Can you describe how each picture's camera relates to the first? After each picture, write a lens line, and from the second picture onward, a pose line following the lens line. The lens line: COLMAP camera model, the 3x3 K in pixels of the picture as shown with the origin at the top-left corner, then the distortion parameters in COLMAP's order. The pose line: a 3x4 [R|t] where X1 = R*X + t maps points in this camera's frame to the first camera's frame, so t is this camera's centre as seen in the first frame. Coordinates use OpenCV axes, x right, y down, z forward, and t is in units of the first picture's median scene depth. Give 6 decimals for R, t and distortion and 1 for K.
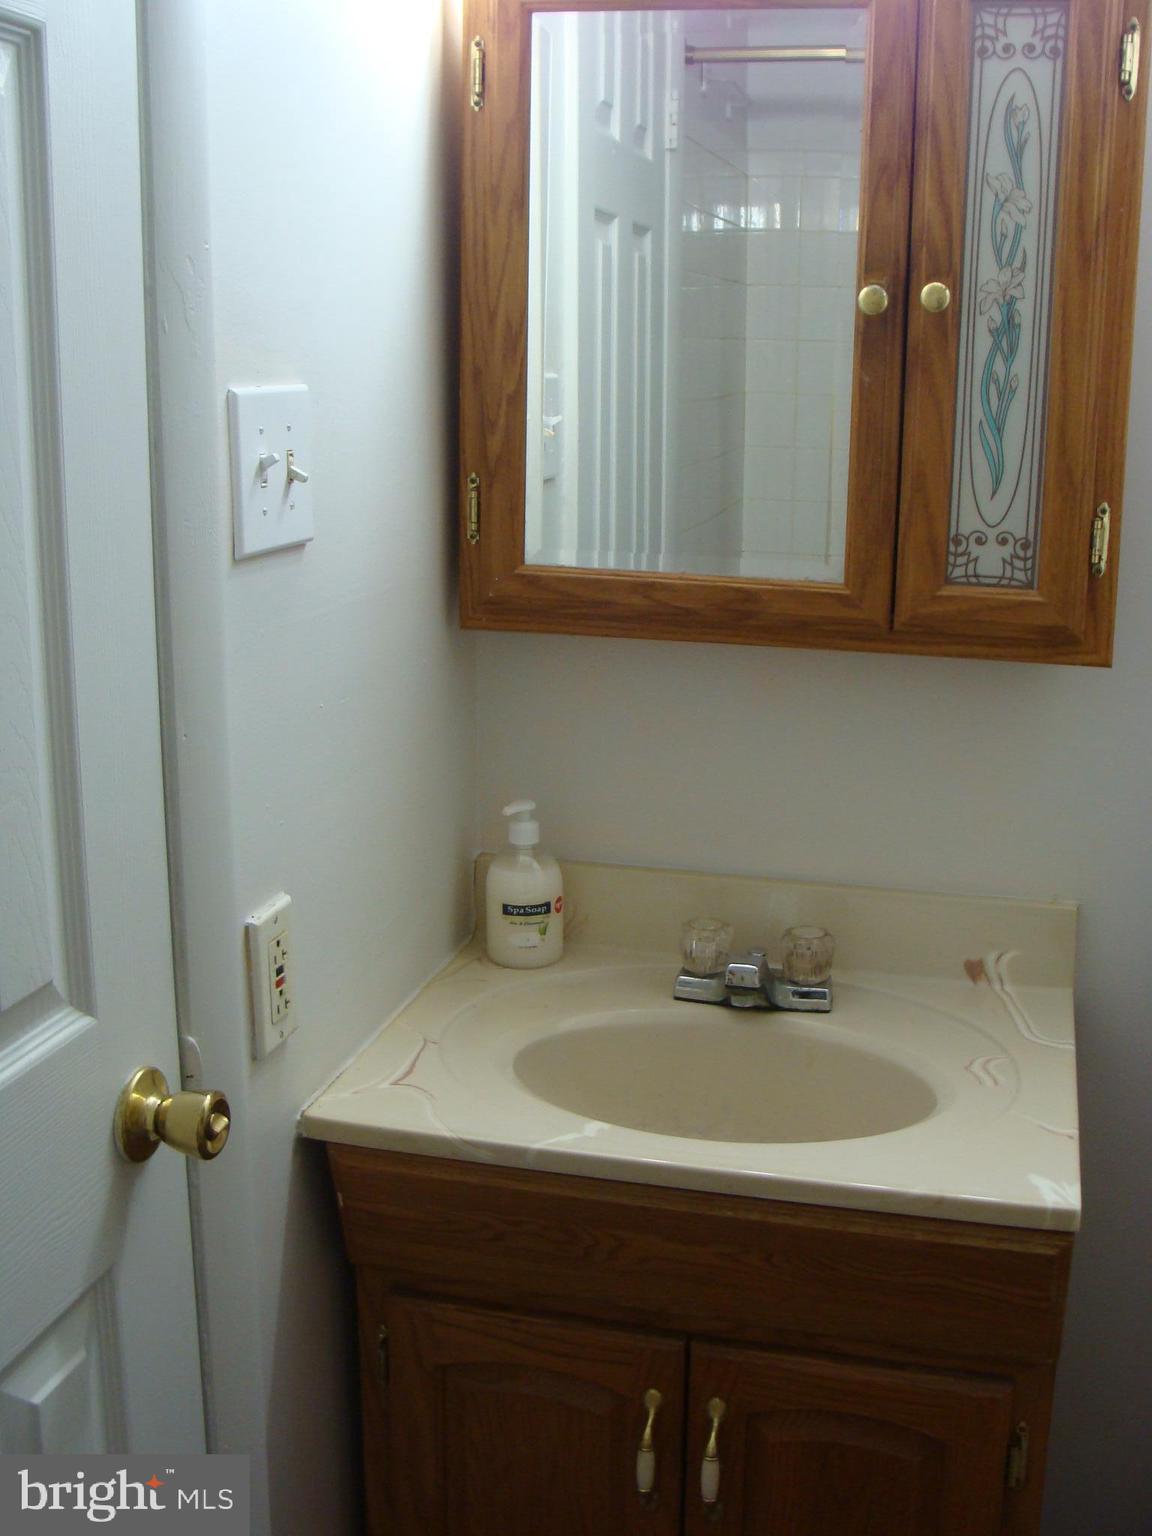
lens RADIAL K [[1733.8, 0, 603.5], [0, 1733.8, 772.9], [0, 0, 1]] dist [-0.206834, 0.270767]
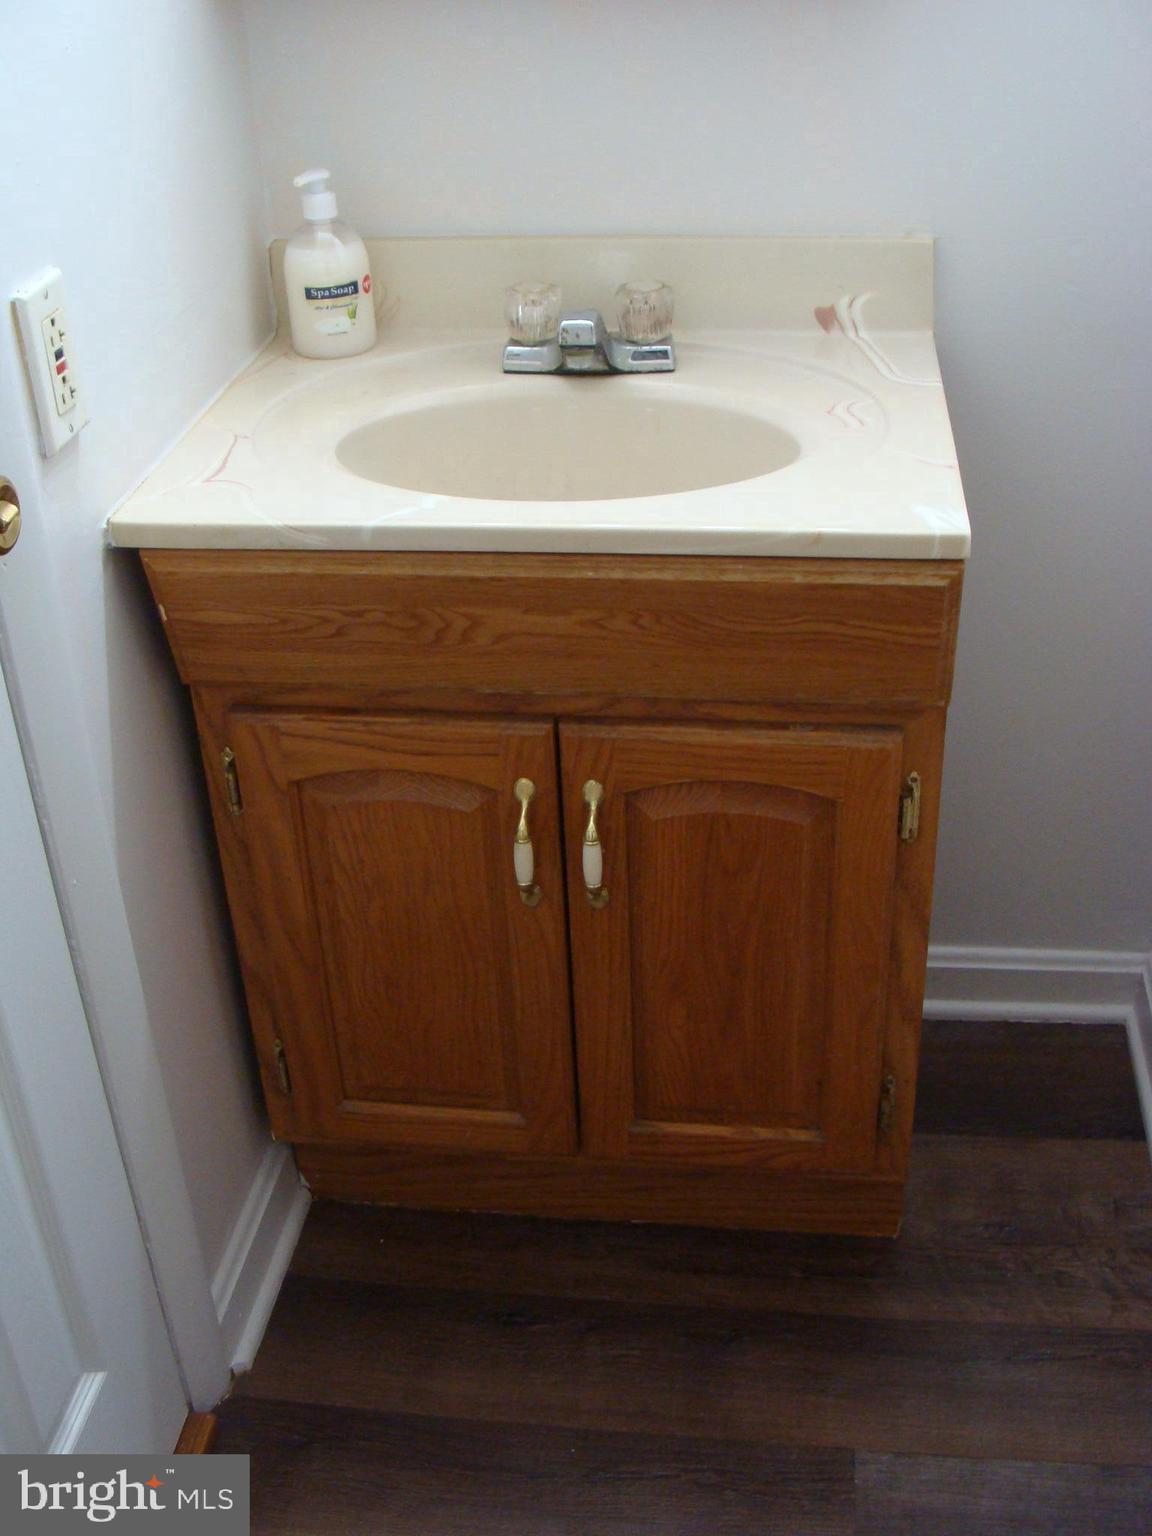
lens RADIAL K [[1733.6, 0, 576.0], [0, 1733.6, 768.0], [0, 0, 1]] dist [-0.202398, 0.259312]
pose [[0.991723, -0.105464, 0.073231, -0.011415], [0.079254, 0.951555, 0.297090, 0.074706], [-0.101015, -0.288827, 0.952037, 0.084572]]
